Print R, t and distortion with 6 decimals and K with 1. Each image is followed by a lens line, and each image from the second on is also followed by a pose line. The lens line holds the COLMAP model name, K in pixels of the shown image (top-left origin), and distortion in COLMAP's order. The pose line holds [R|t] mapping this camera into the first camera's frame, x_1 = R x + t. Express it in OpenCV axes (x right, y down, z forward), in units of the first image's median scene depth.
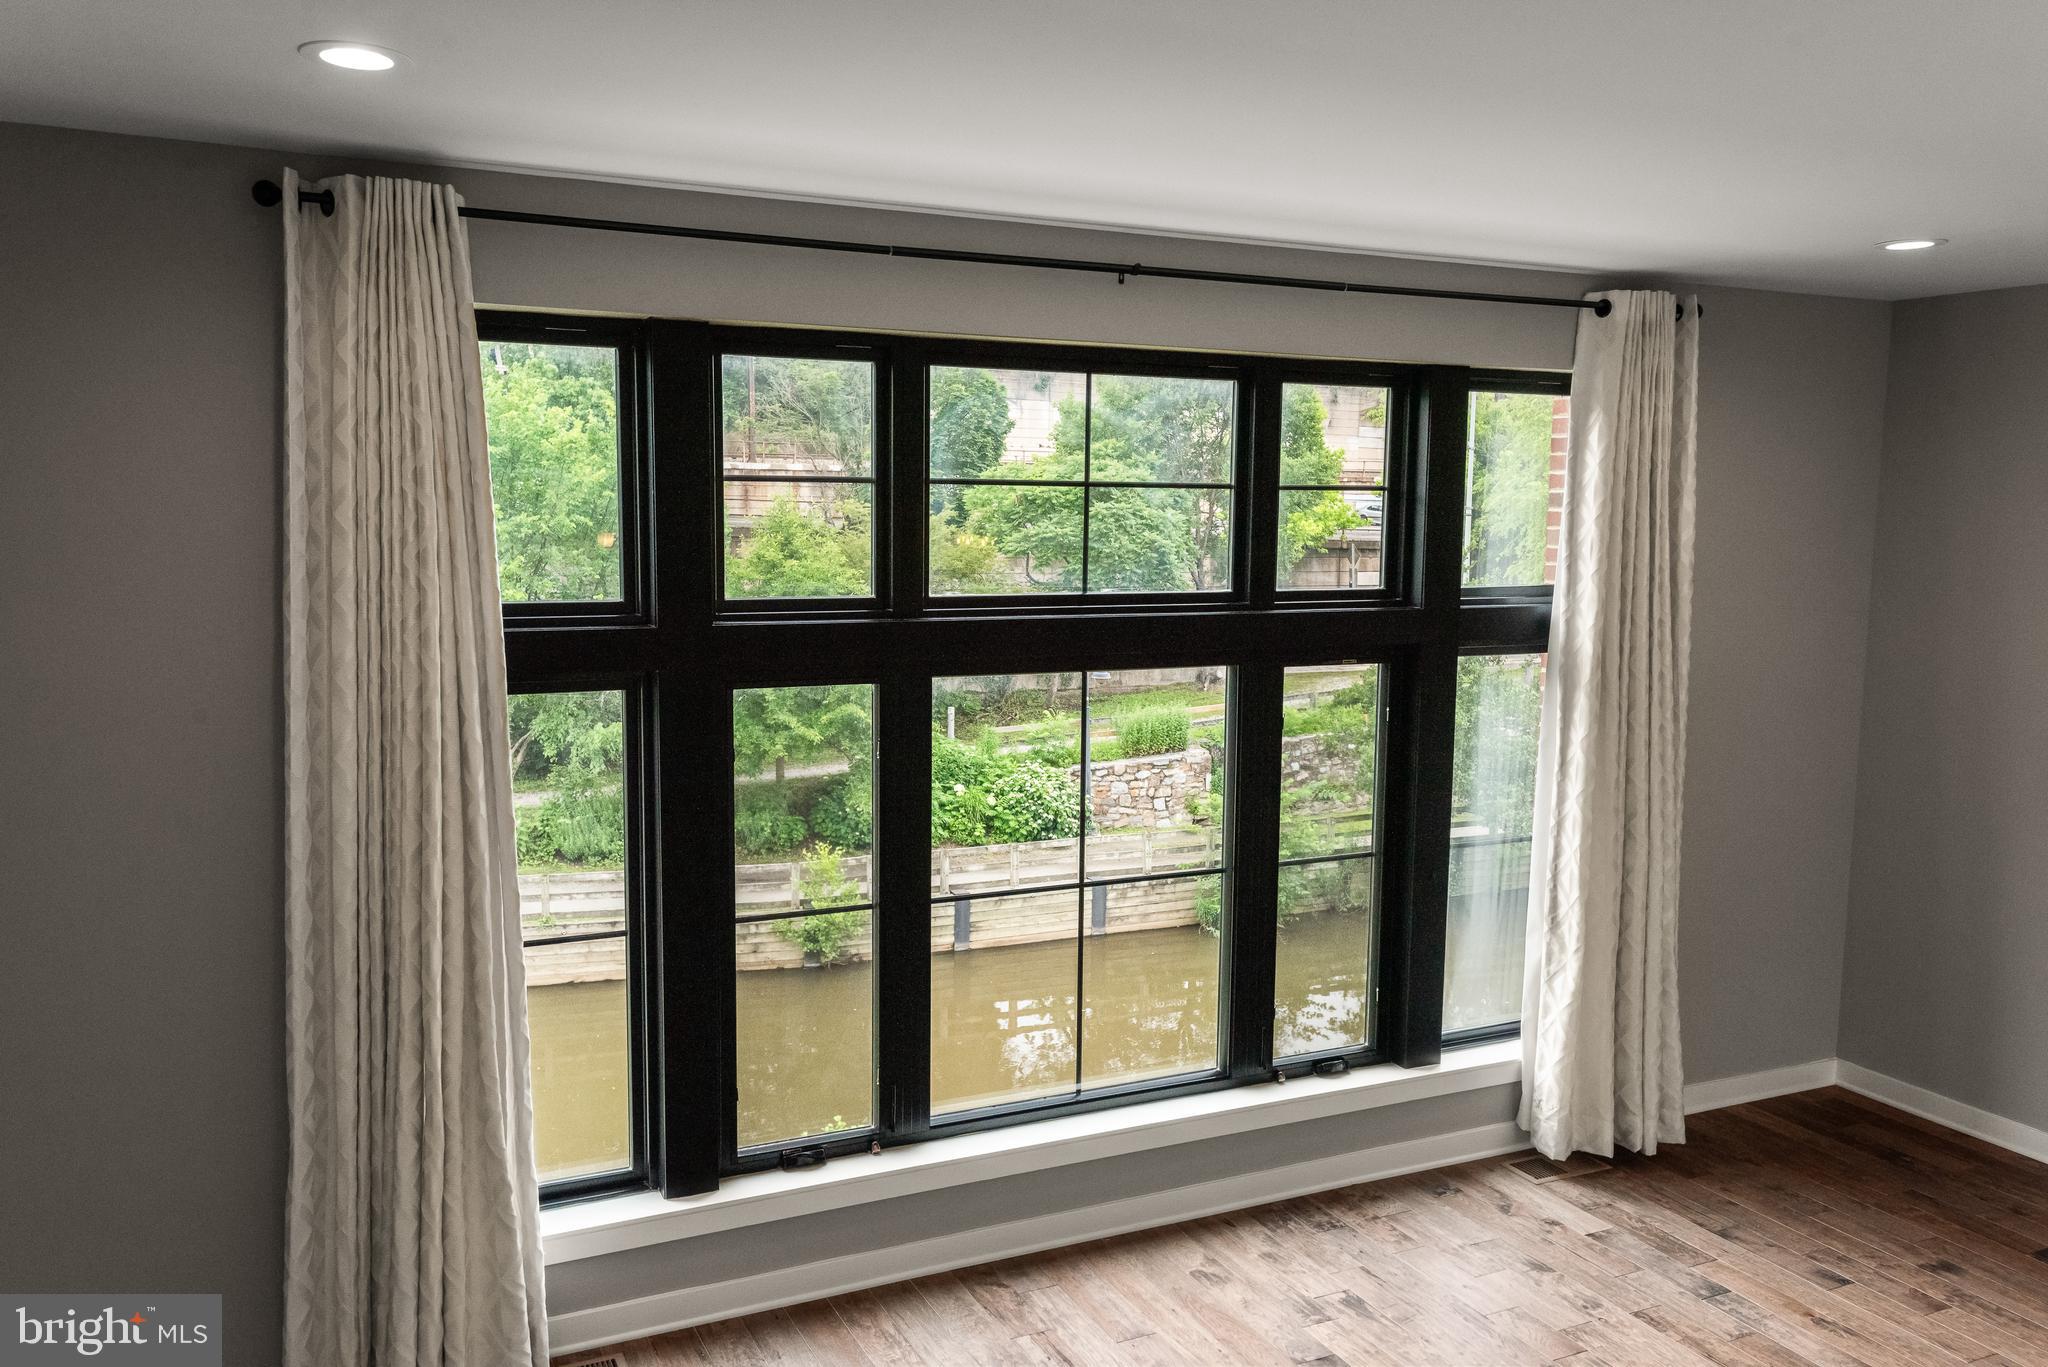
lens RADIAL K [[1589.8, 0, 1018.9], [0, 1589.8, 689.2], [0, 0, 1]] dist [0.011277, -0.007078]
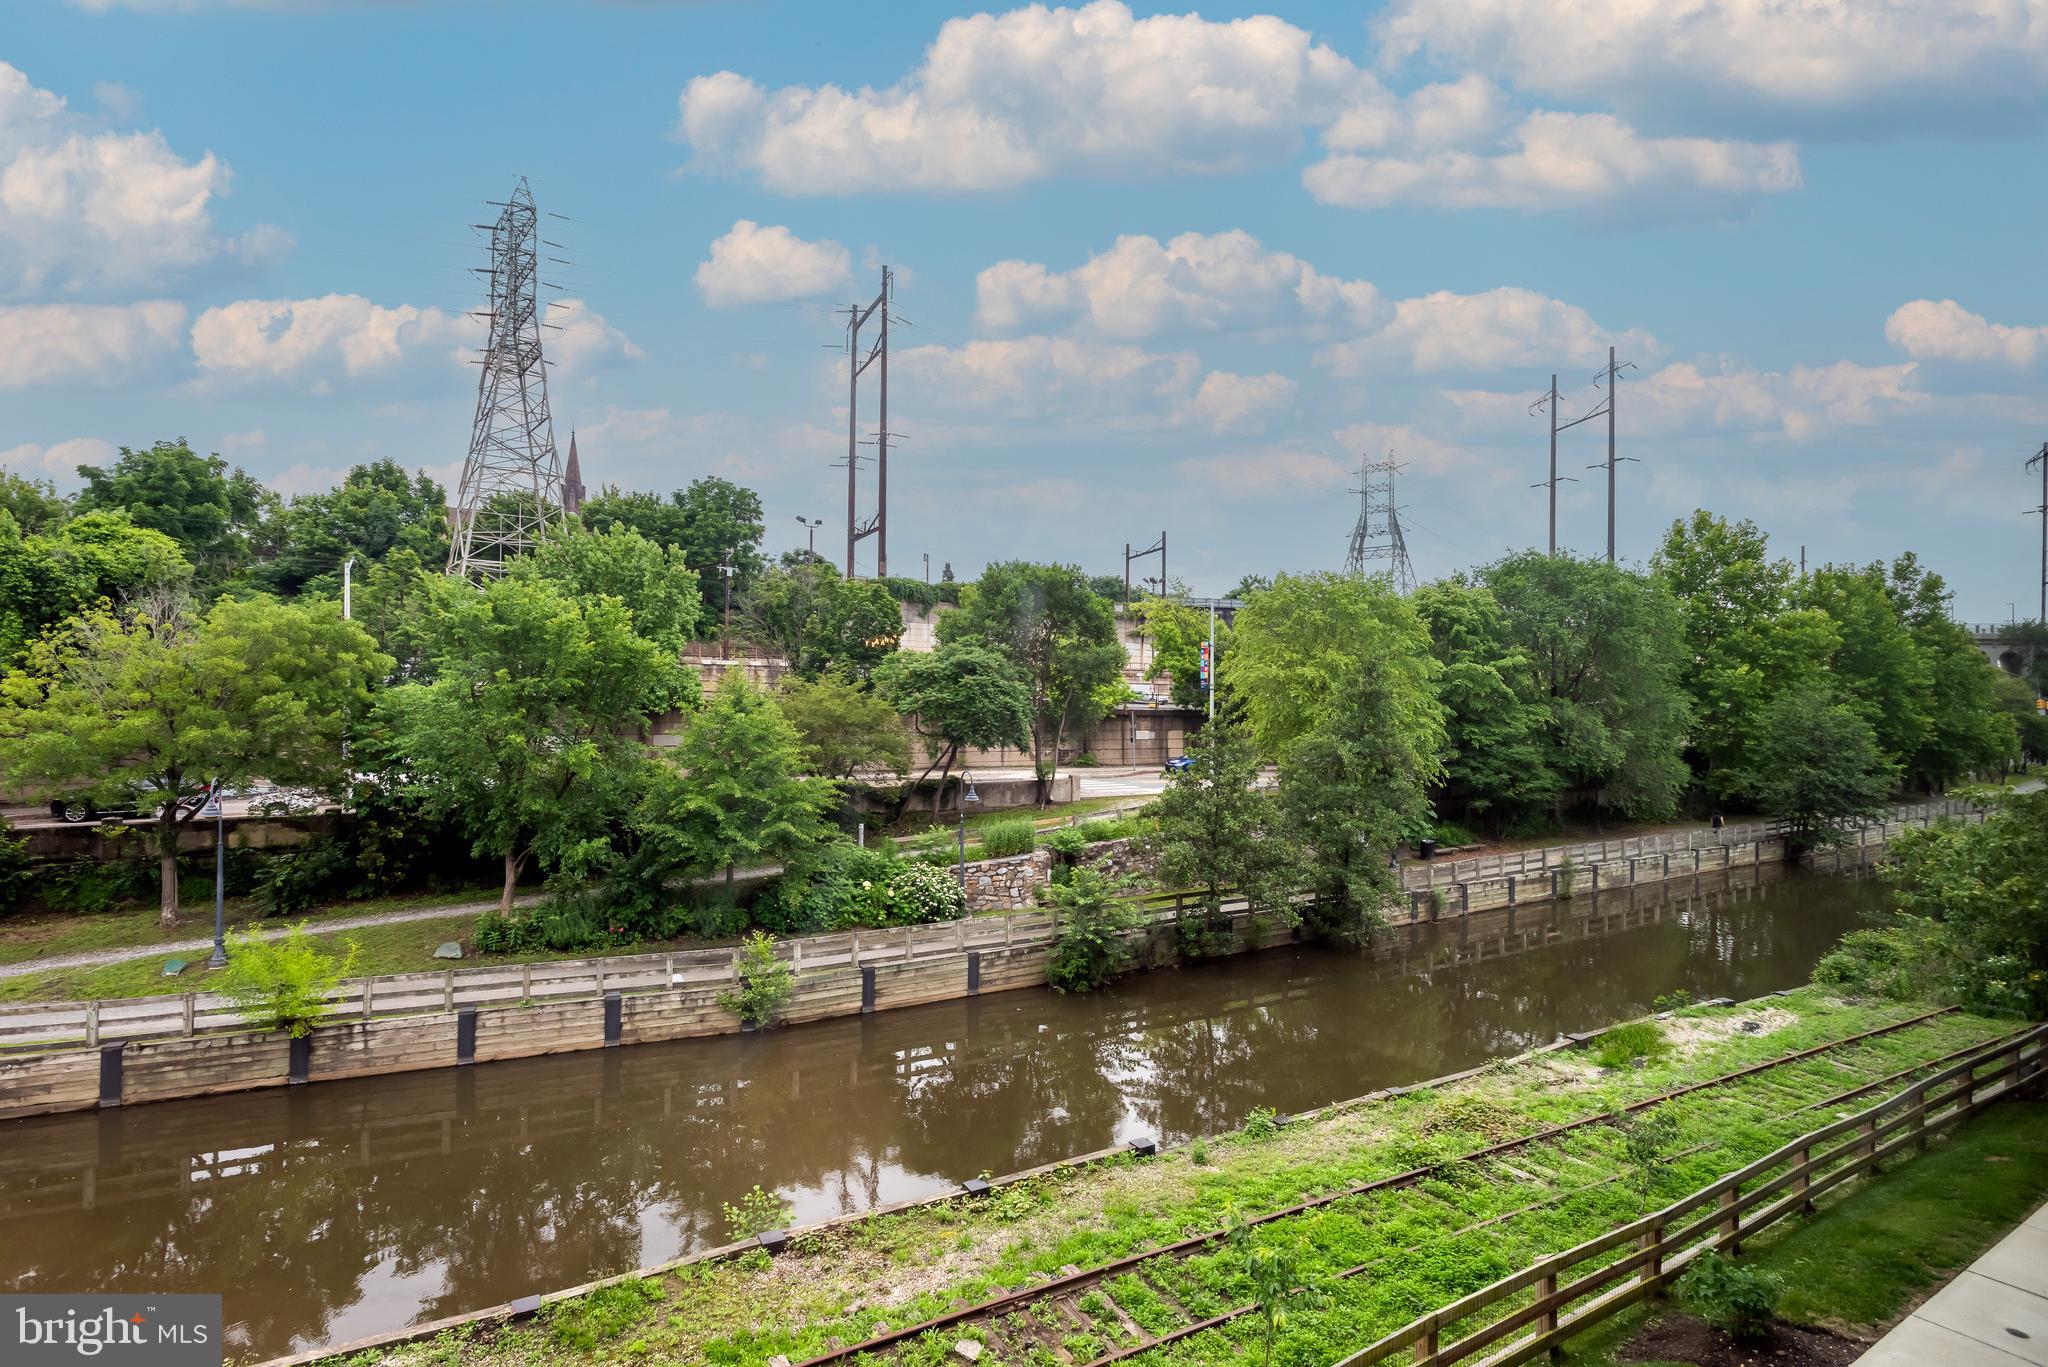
lens RADIAL K [[985.0, 0, 1020.1], [0, 985.0, 691.0], [0, 0, 1]] dist [0.001881, 0.000185]
pose [[0.993324, -0.001367, 0.115348, -0.028603], [0.015867, 0.992044, -0.124884, 0.038716], [-0.114259, 0.125881, 0.985443, 0.876837]]
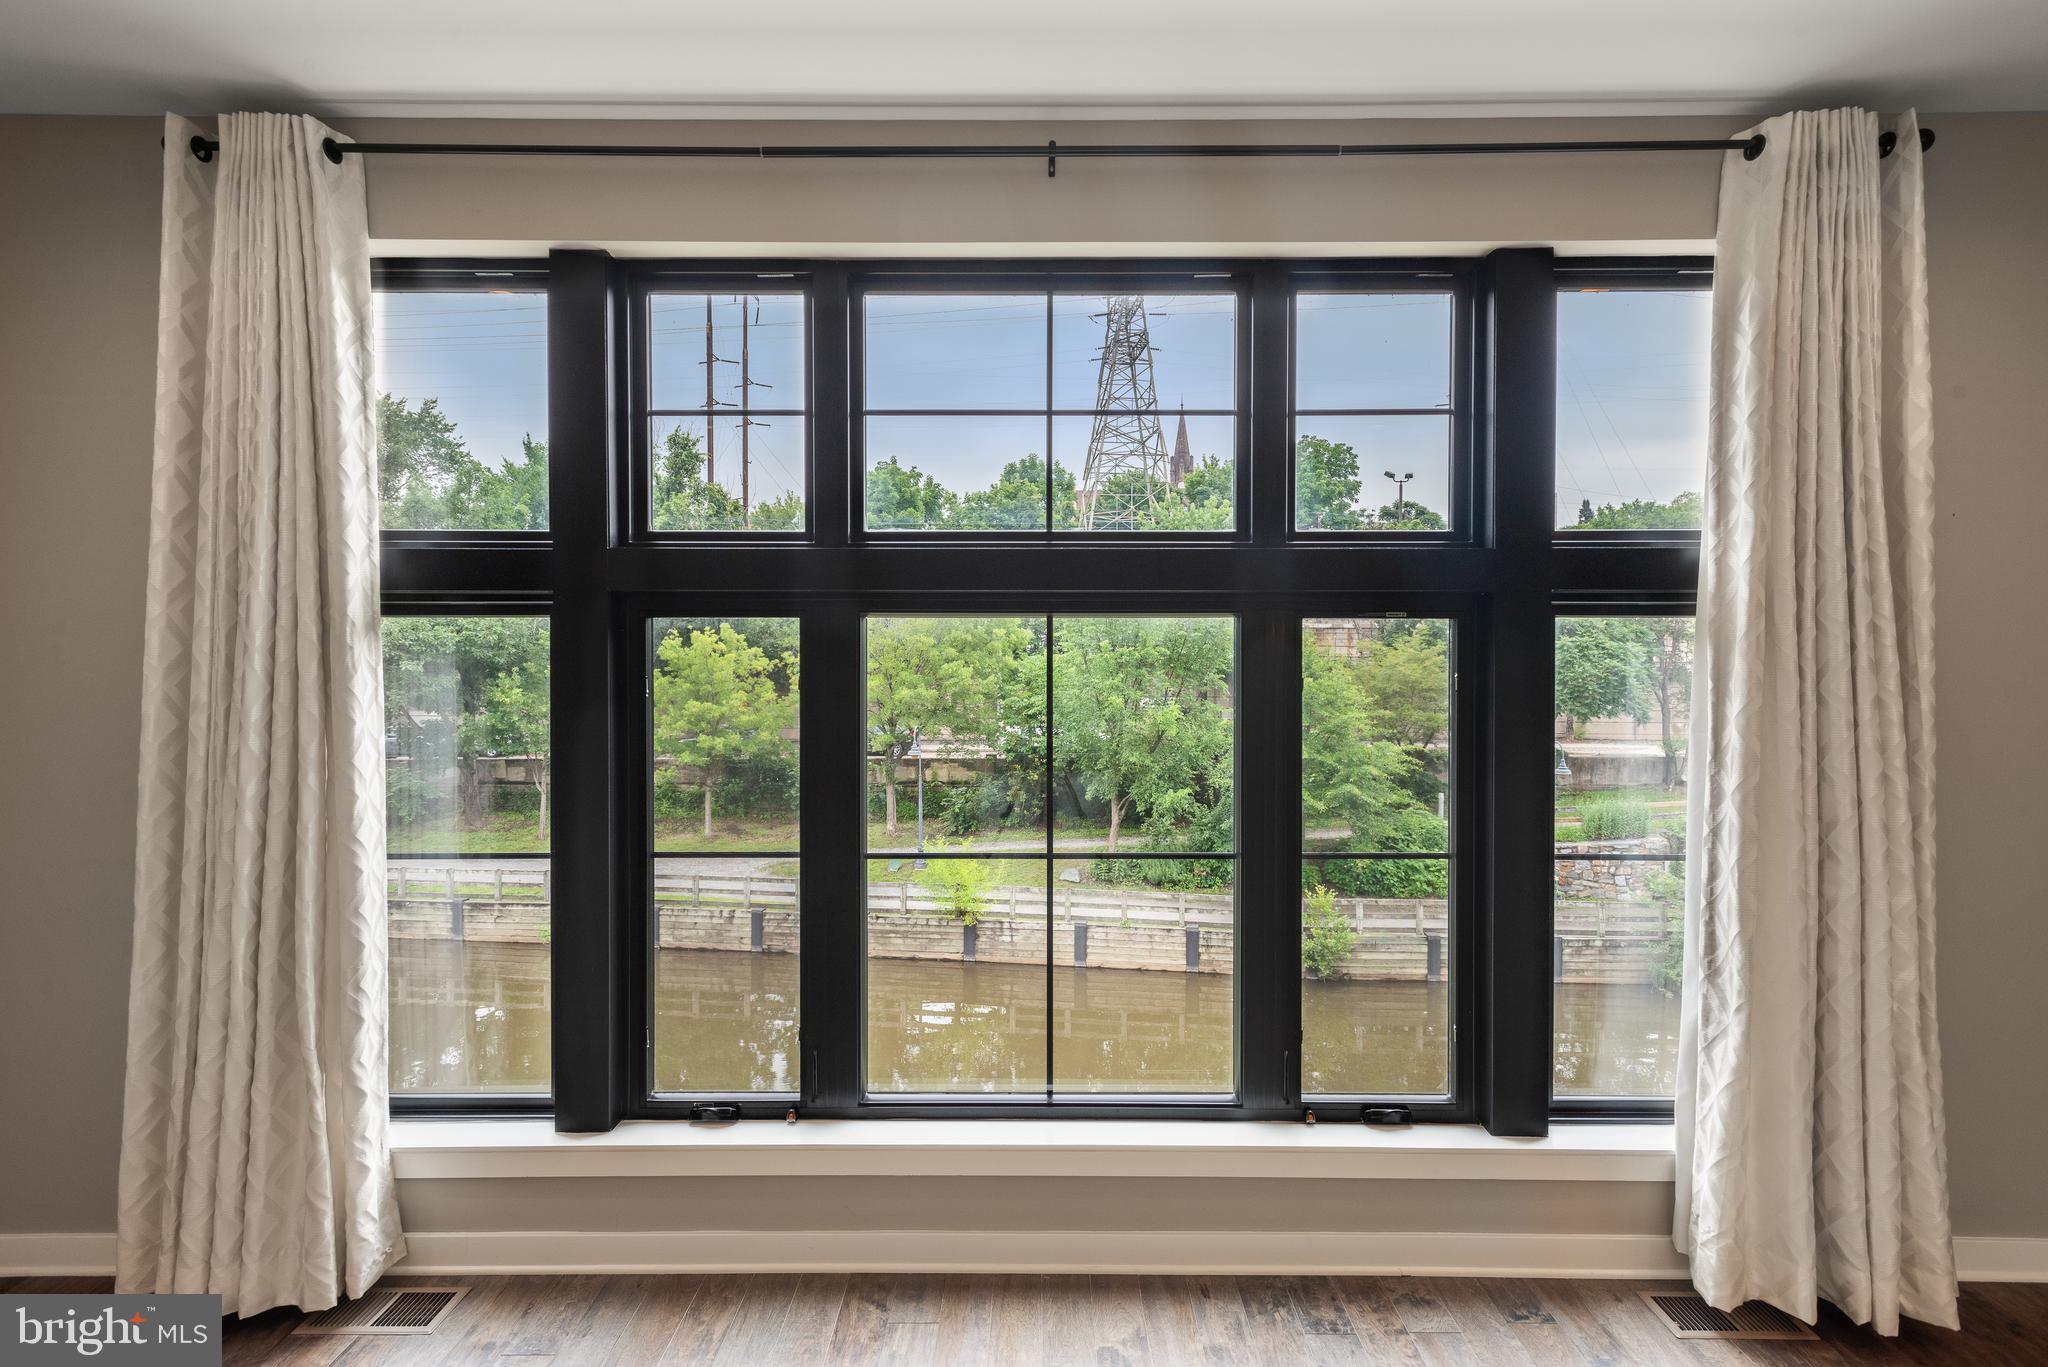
lens RADIAL K [[1053.8, 0, 1046.4], [0, 1053.8, 673.4], [0, 0, 1]] dist [0.018477, -0.011815]
pose [[0.901942, -0.003176, -0.431845, 0.272122], [-0.042628, 0.994435, -0.096345, 0.071815], [0.429747, 0.105306, 0.896788, 0.414936]]
